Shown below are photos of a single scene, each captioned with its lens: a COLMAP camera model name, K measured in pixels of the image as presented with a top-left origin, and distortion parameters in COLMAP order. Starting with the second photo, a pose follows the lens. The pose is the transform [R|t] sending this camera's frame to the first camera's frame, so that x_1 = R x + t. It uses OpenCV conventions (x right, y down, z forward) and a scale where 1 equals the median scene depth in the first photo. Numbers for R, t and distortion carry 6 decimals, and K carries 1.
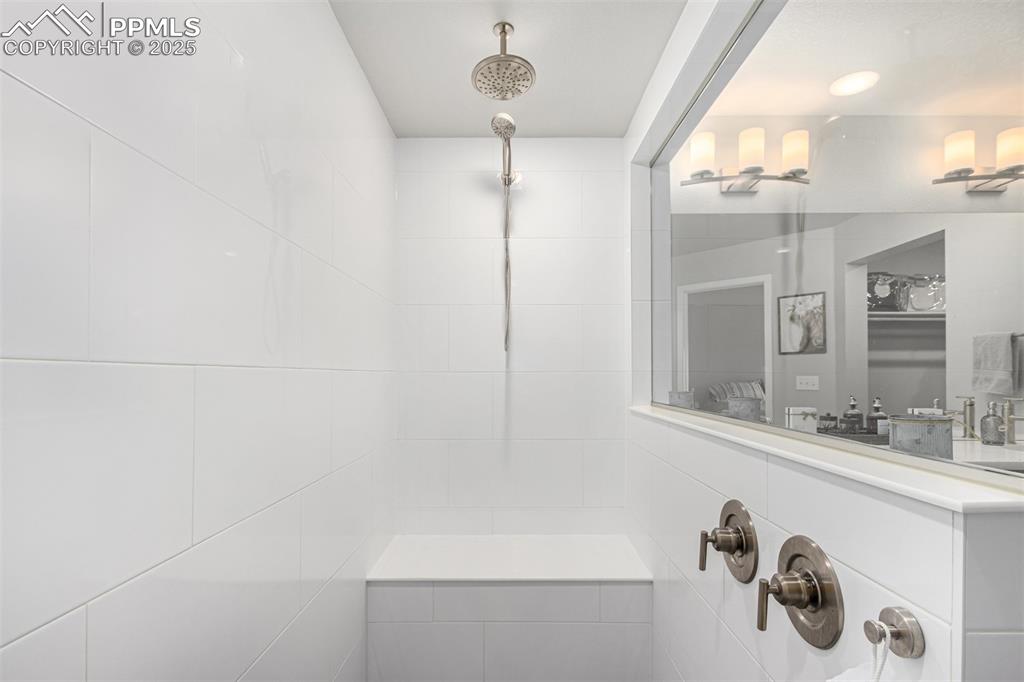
lens RADIAL K [[477.6, 0, 511.0], [0, 477.6, 369.7], [0, 0, 1]] dist [0.000679, 0.000045]
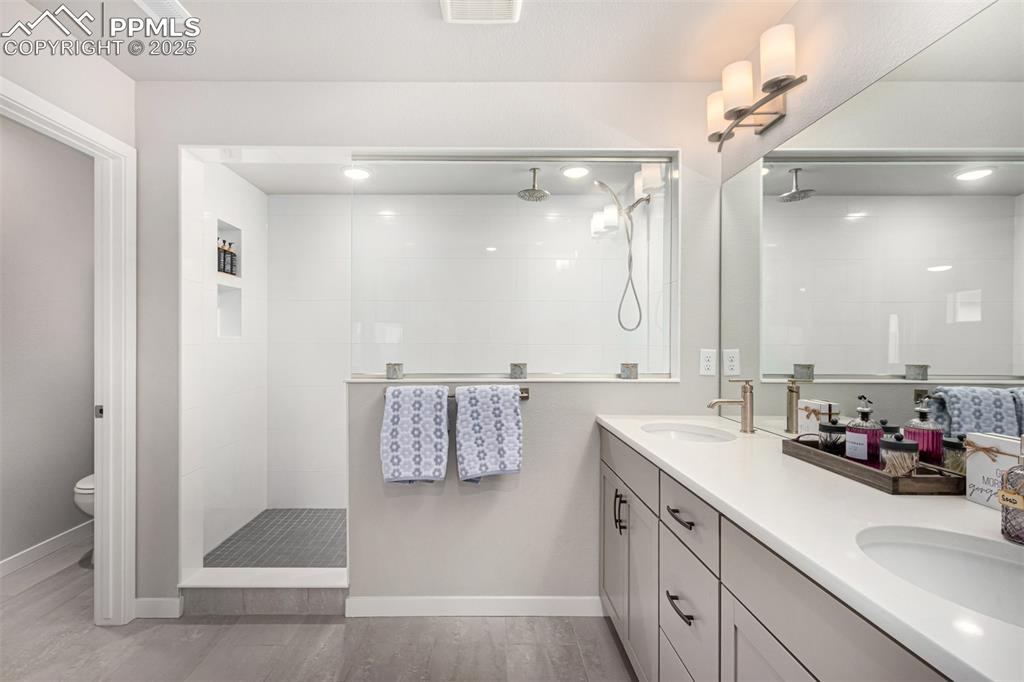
lens RADIAL K [[488.6, 0, 489.7], [0, 488.6, 339.3], [0, 0, 1]] dist [0.000812, 0.000062]
pose [[0.009725, -0.003508, -0.999947, 0.745566], [0.011085, 0.999933, -0.003400, -0.007557], [0.999891, -0.011052, 0.009763, 0.295888]]
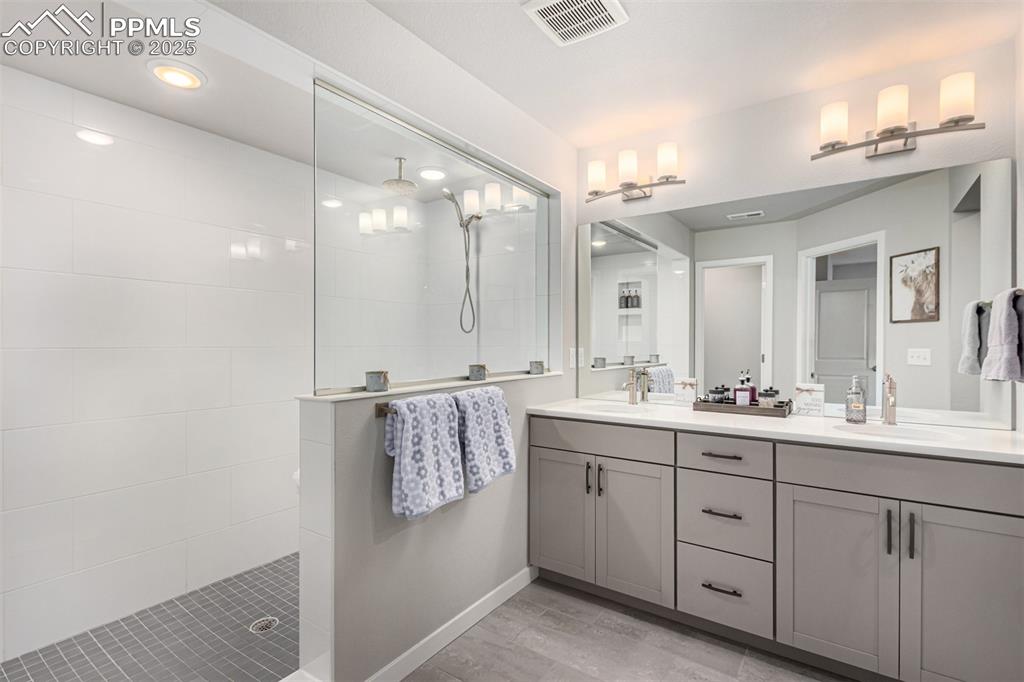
lens RADIAL K [[479.9, 0, 526.4], [0, 479.9, 343.5], [0, 0, 1]] dist [0.017520, 0.000049]
pose [[0.830464, 0.000103, -0.557073, 0.531712], [0.008669, 0.999876, 0.013109, -0.013072], [0.557005, -0.015716, 0.830360, -0.100700]]
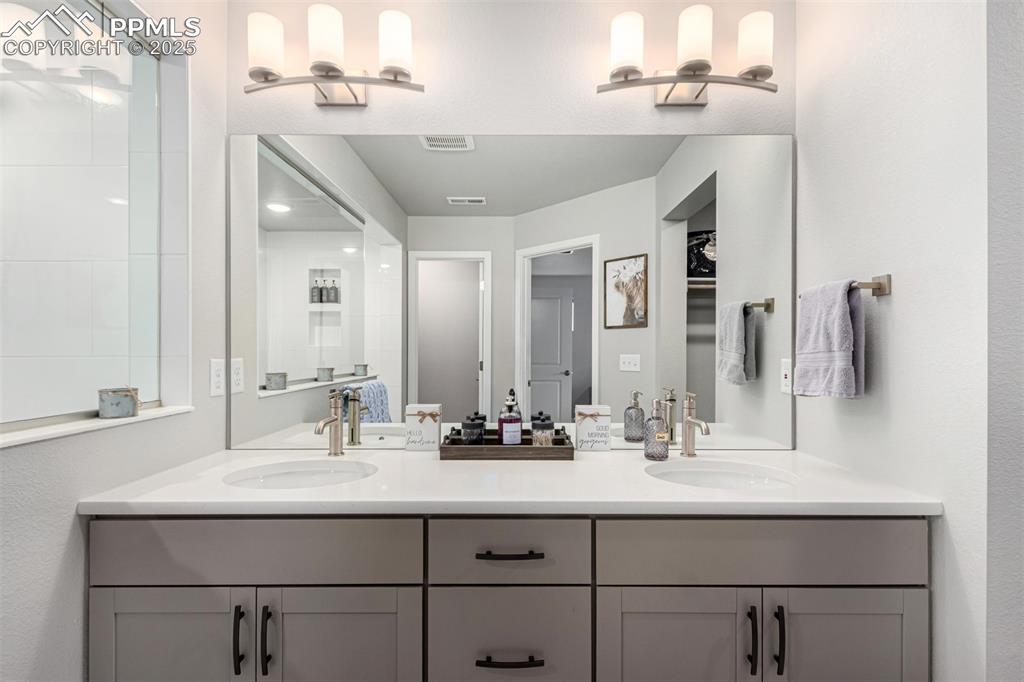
lens RADIAL K [[481.7, 0, 516.4], [0, 481.7, 350.1], [0, 0, 1]] dist [0.003322, 0.000019]
pose [[0.999990, 0.000152, 0.004358, 0.423880], [-0.000228, 0.999847, 0.017506, -0.009482], [-0.004354, -0.017507, 0.999837, 0.154023]]
